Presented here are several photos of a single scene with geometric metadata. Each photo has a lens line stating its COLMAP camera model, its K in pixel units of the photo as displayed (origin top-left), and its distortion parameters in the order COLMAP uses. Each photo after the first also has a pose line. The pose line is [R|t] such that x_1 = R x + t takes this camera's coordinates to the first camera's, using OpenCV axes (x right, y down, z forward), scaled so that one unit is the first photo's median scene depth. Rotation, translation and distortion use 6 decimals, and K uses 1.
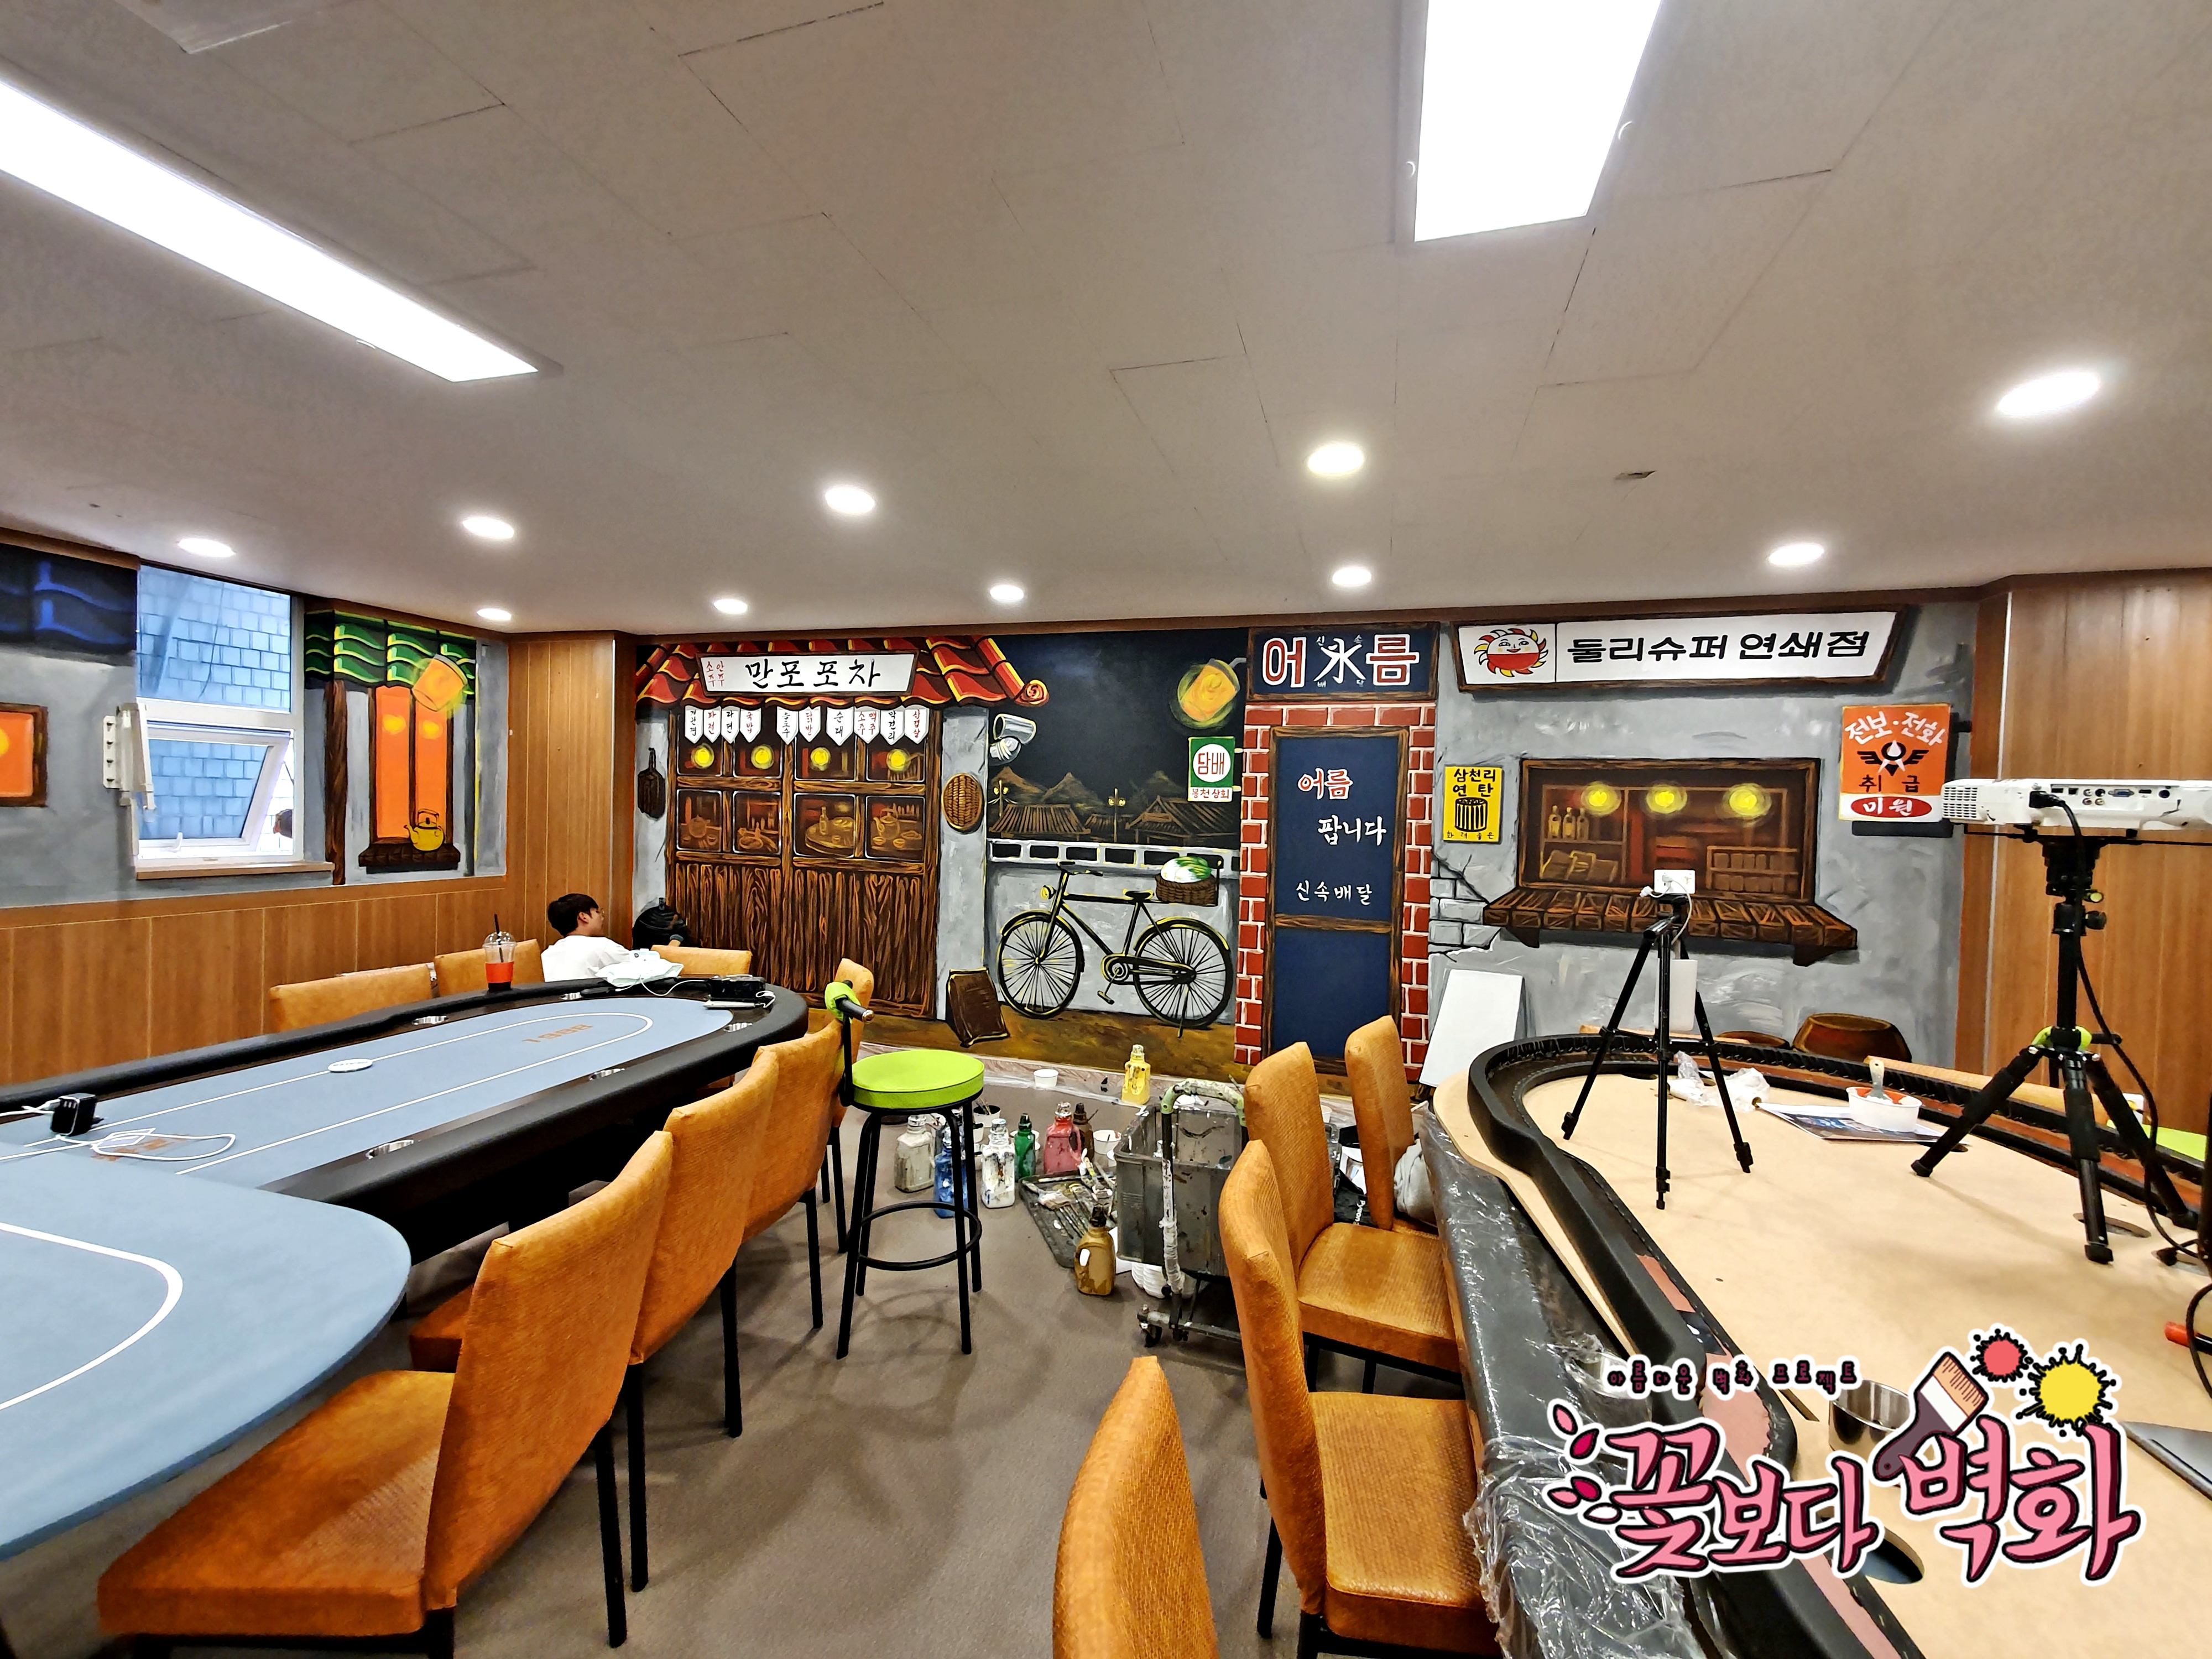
lens RADIAL K [[888.8, 0, 1129.3], [0, 888.8, 831.0], [0, 0, 1]] dist [0.012748, -0.001349]
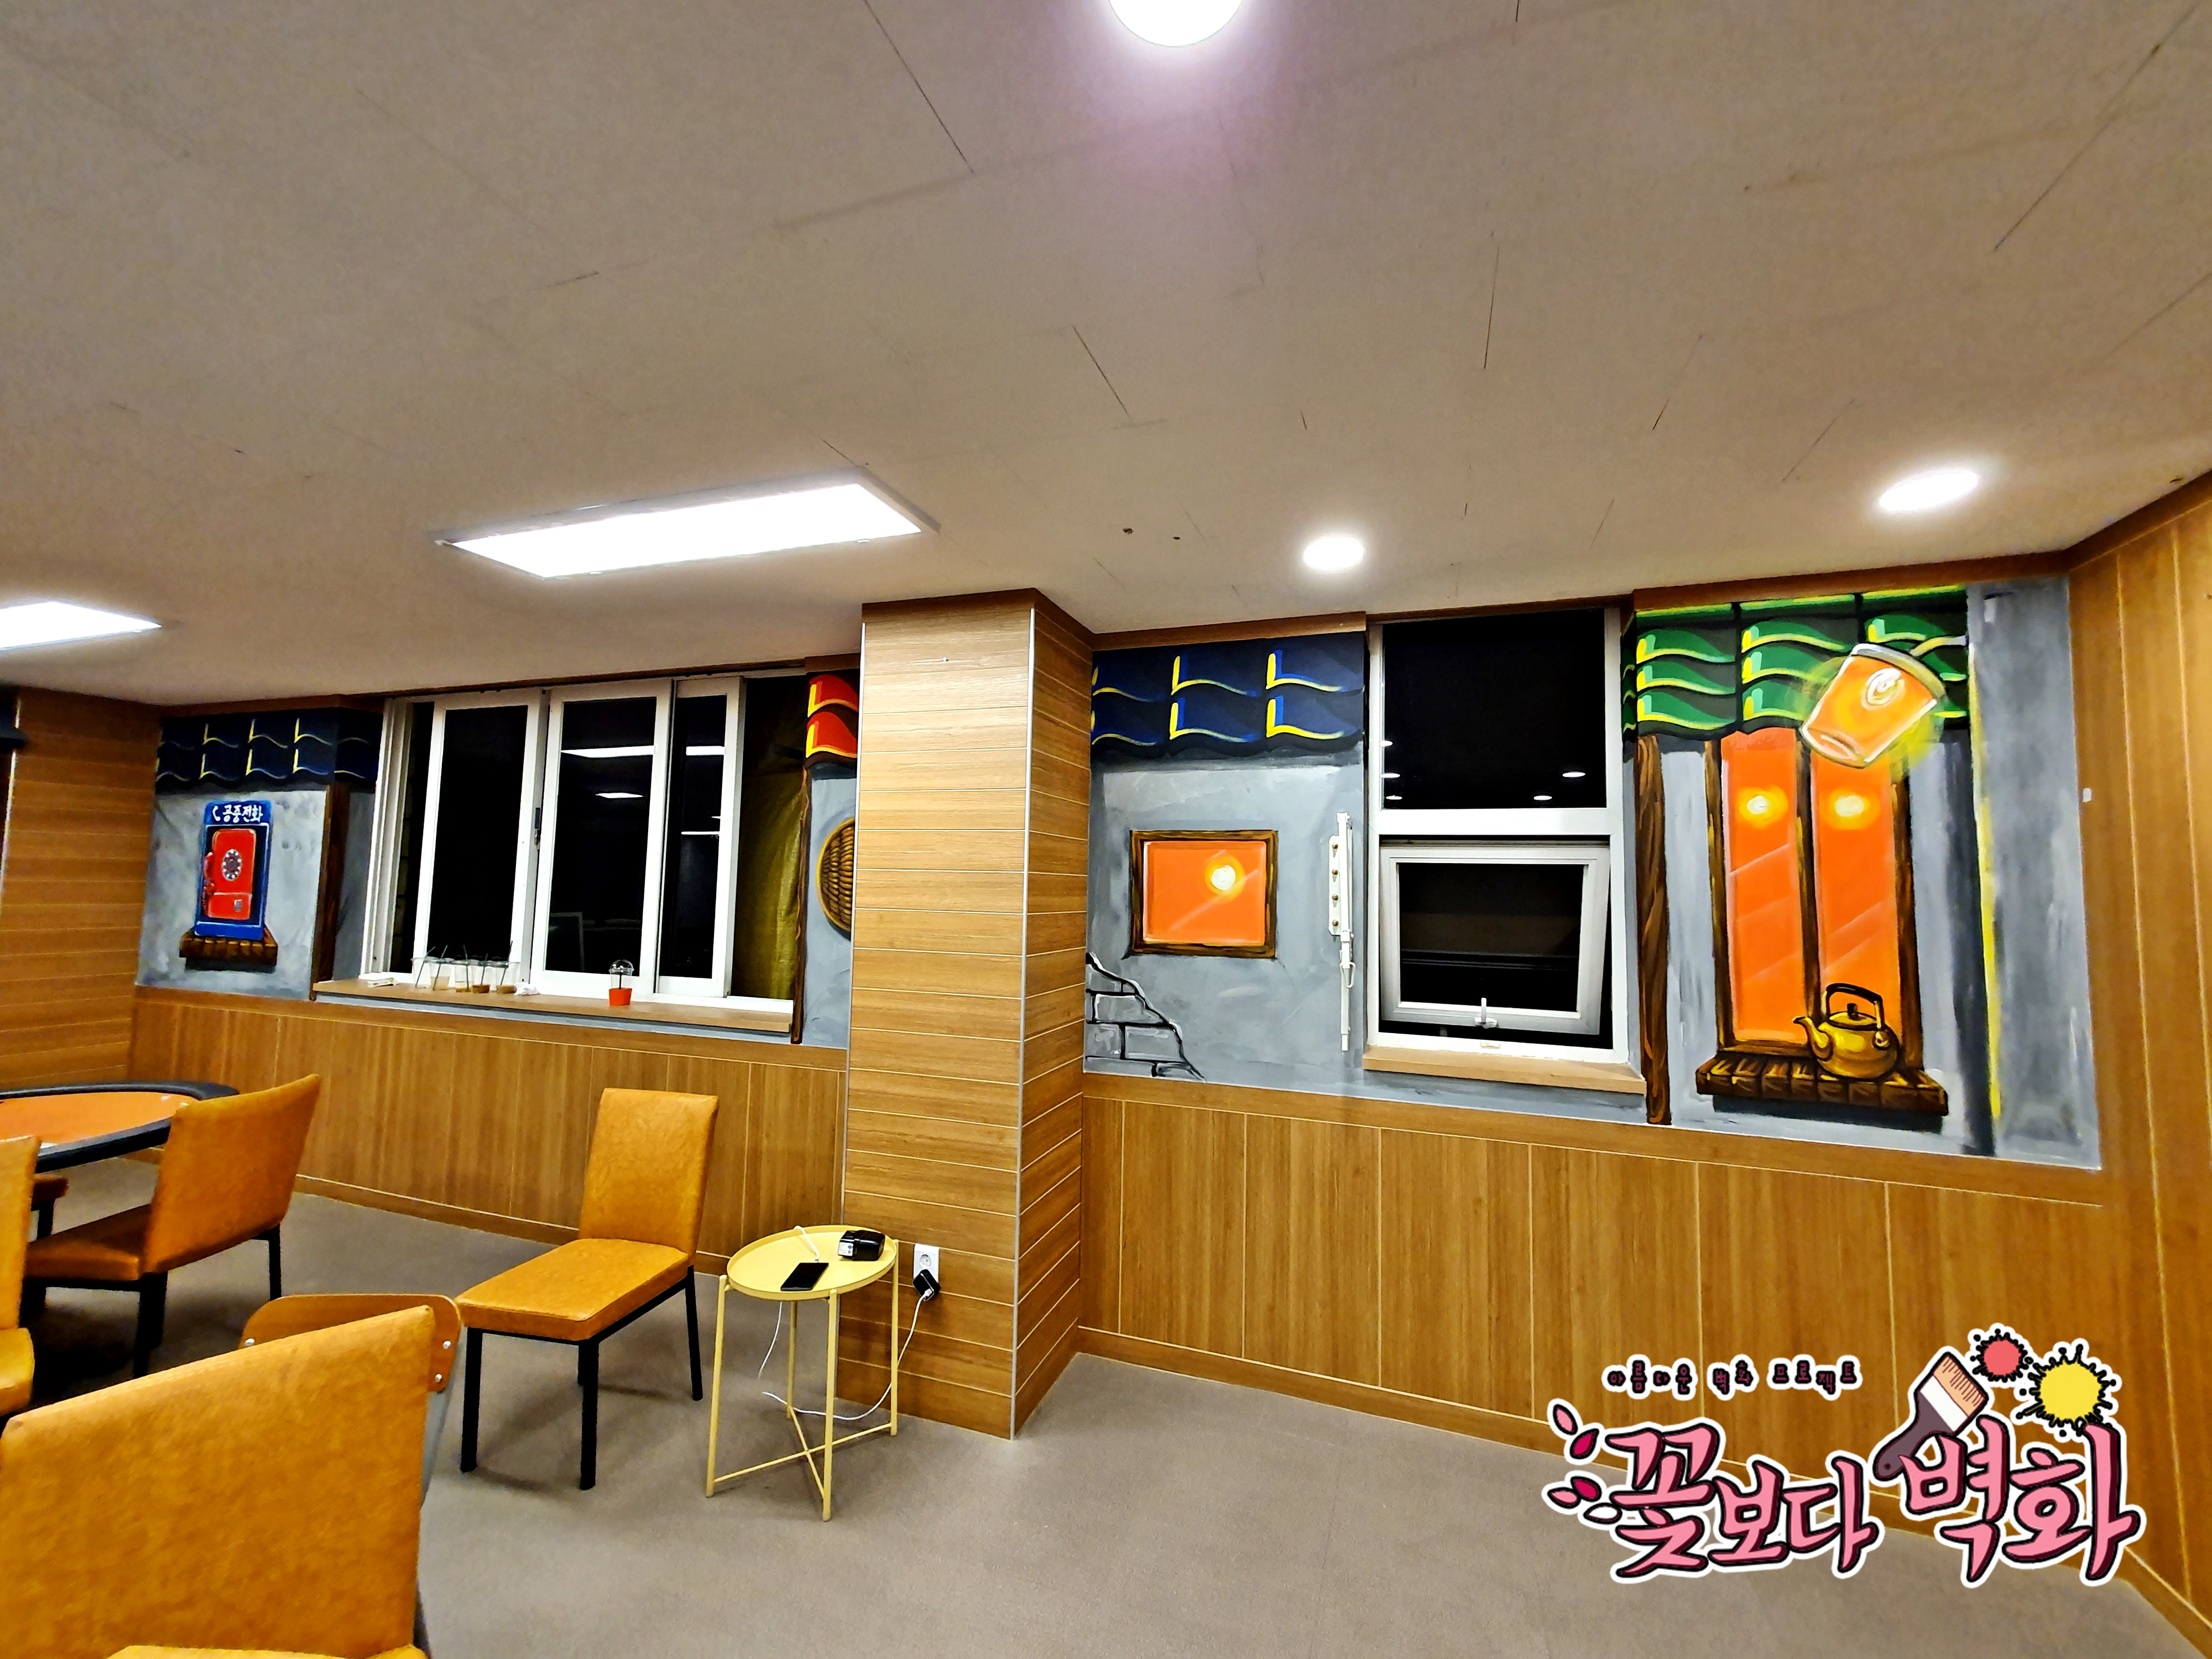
lens RADIAL K [[888.8, 0, 1113.4], [0, 888.8, 824.9], [0, 0, 1]] dist [0.012748, -0.001349]
pose [[-0.051012, -0.097365, -0.993941, -0.350390], [-0.043890, 0.994493, -0.095166, -0.051565], [0.997733, 0.038769, -0.055005, 0.740622]]
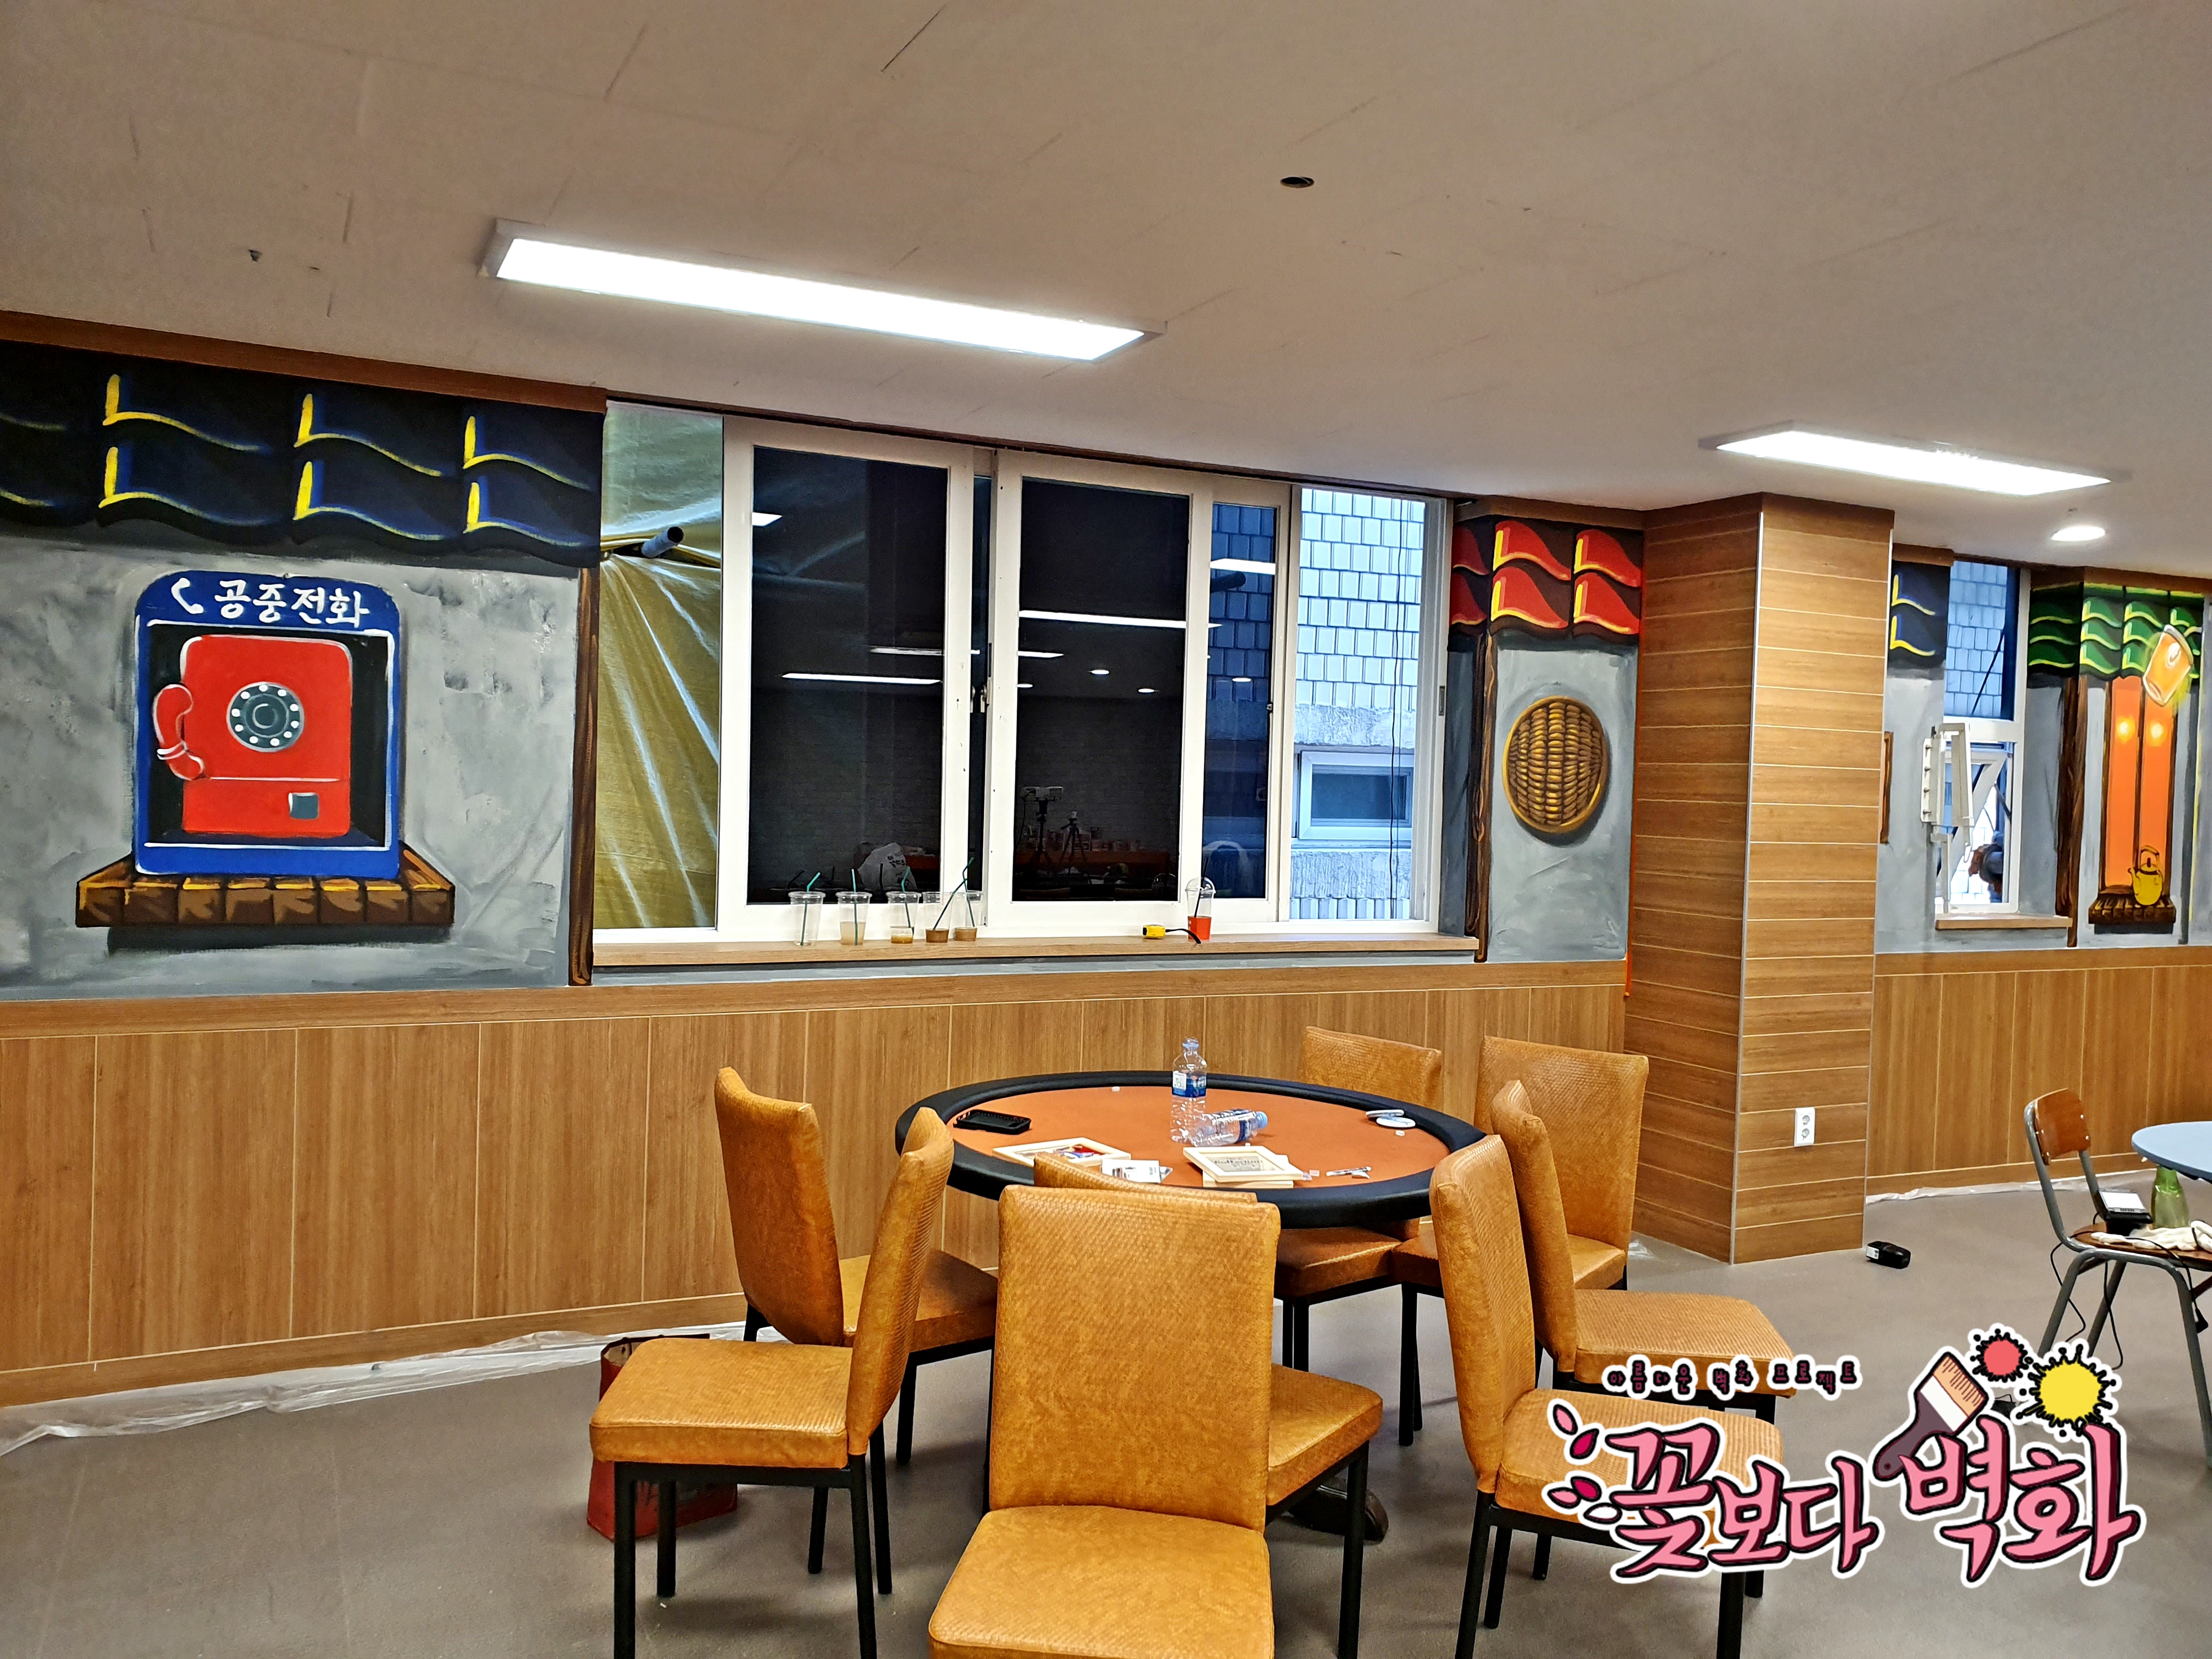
lens RADIAL K [[1738.1, 0, 1048.0], [0, 1738.1, 831.4], [0, 0, 1]] dist [0.039682, -0.051022]
pose [[0.667199, 0.012636, -0.744772, -0.382090], [-0.026660, 0.999621, -0.006924, -0.003774], [0.744402, 0.024476, 0.667283, -0.642393]]
